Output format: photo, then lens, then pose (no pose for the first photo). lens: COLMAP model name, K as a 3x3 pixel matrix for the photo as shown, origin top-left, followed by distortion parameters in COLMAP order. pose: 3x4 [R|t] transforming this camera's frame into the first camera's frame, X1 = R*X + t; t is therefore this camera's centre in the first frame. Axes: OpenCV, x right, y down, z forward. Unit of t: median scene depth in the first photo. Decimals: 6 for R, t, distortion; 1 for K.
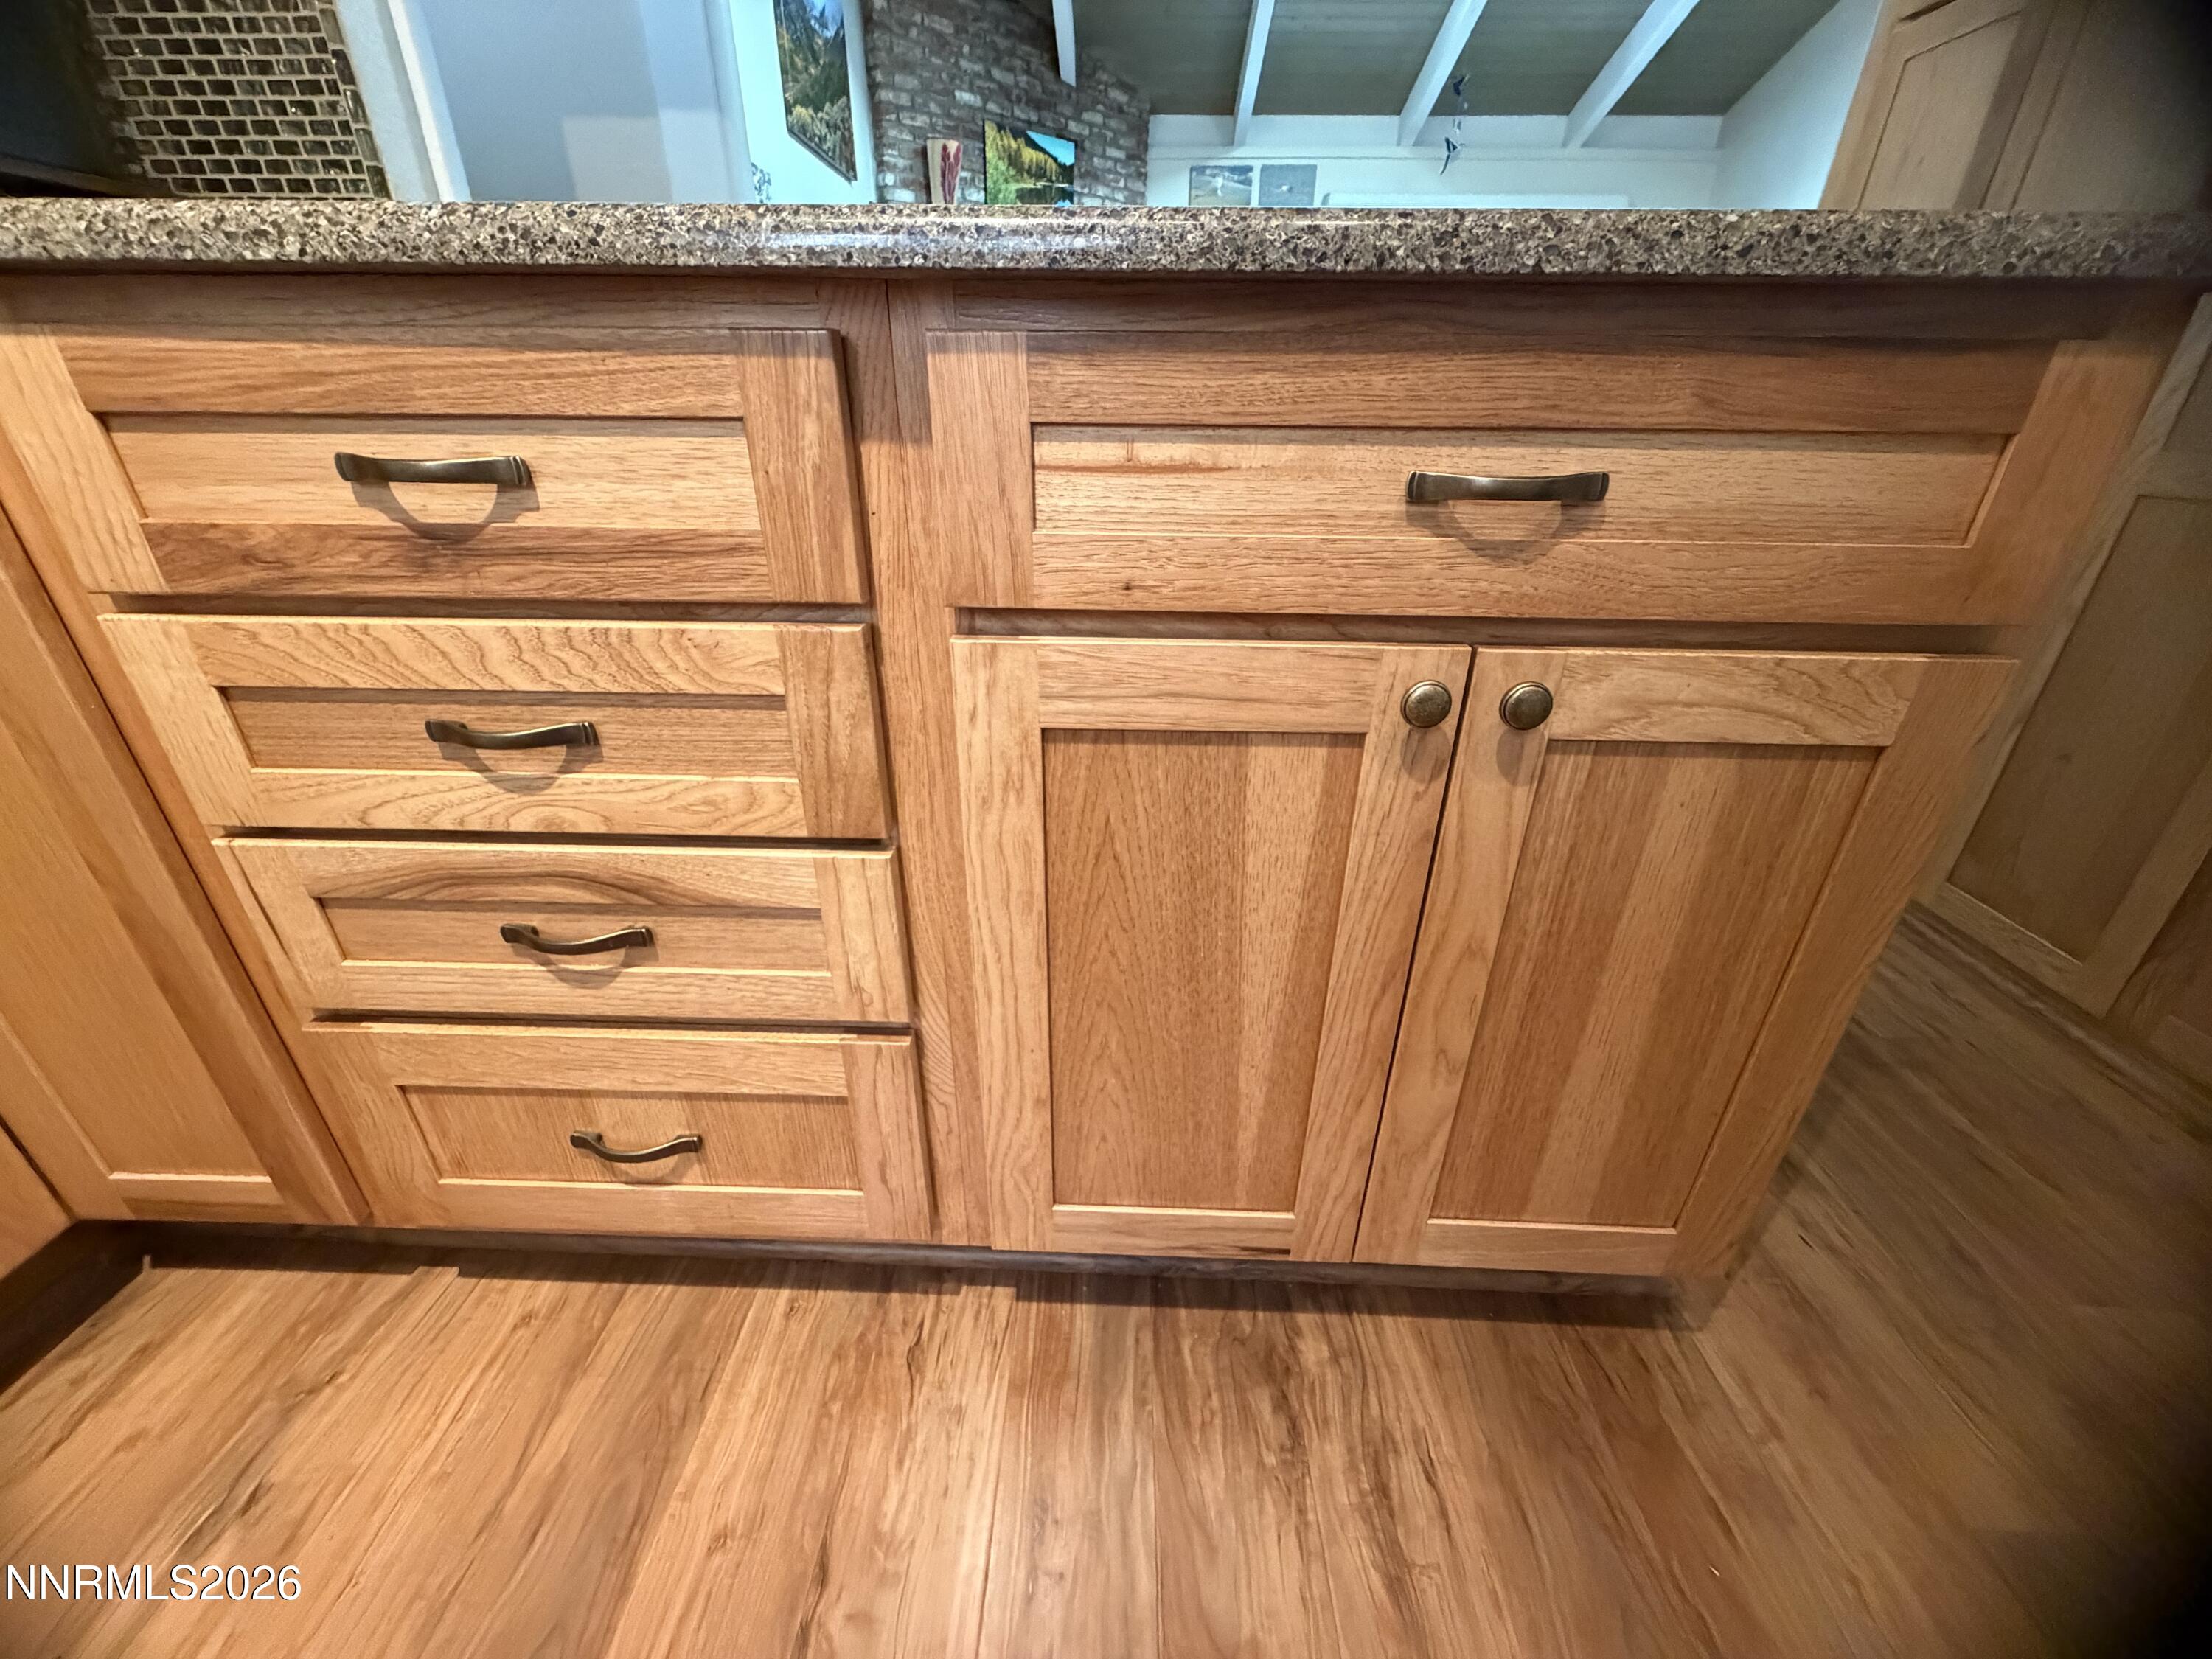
lens RADIAL K [[881.1, 0, 1102.4], [0, 881.1, 832.5], [0, 0, 1]] dist [-0.000439, 0.000140]
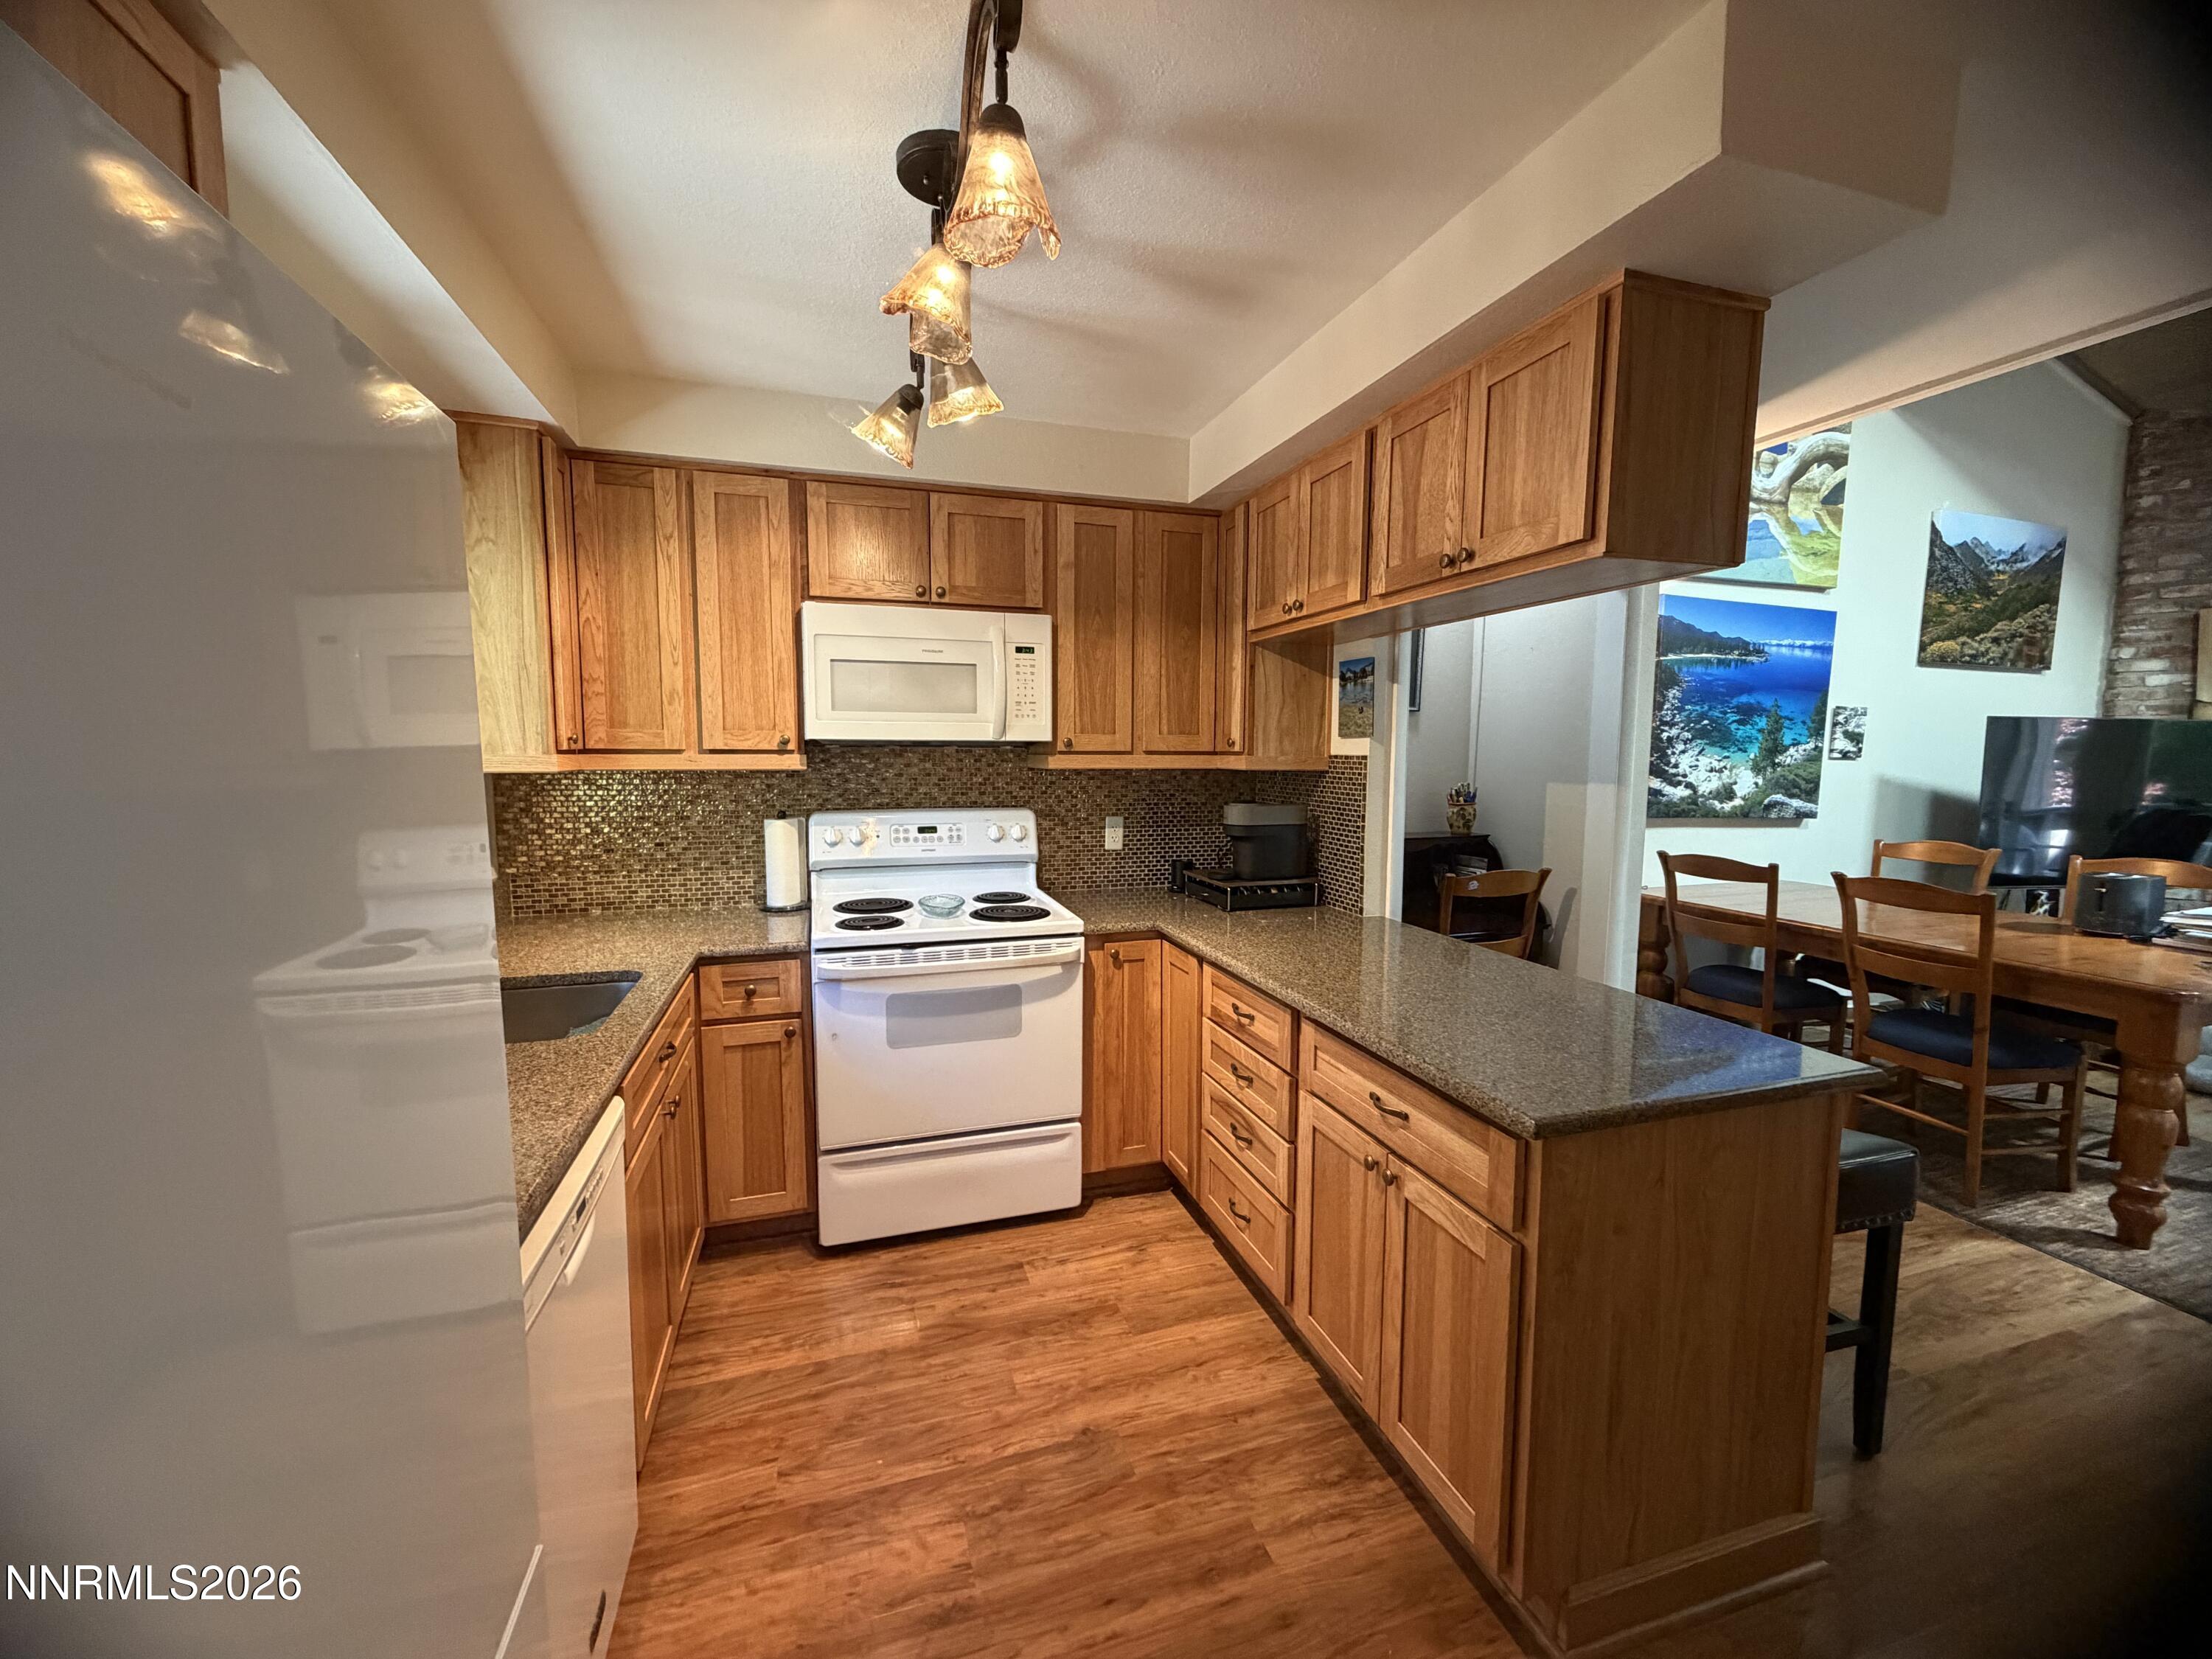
lens RADIAL K [[881.1, 0, 1102.4], [0, 881.1, 832.5], [0, 0, 1]] dist [-0.000439, 0.000140]
pose [[0.325447, 0.081449, -0.942046, 2.357710], [-0.418828, 0.905635, -0.066391, -0.488846], [0.847742, 0.416162, 0.328849, -1.078072]]
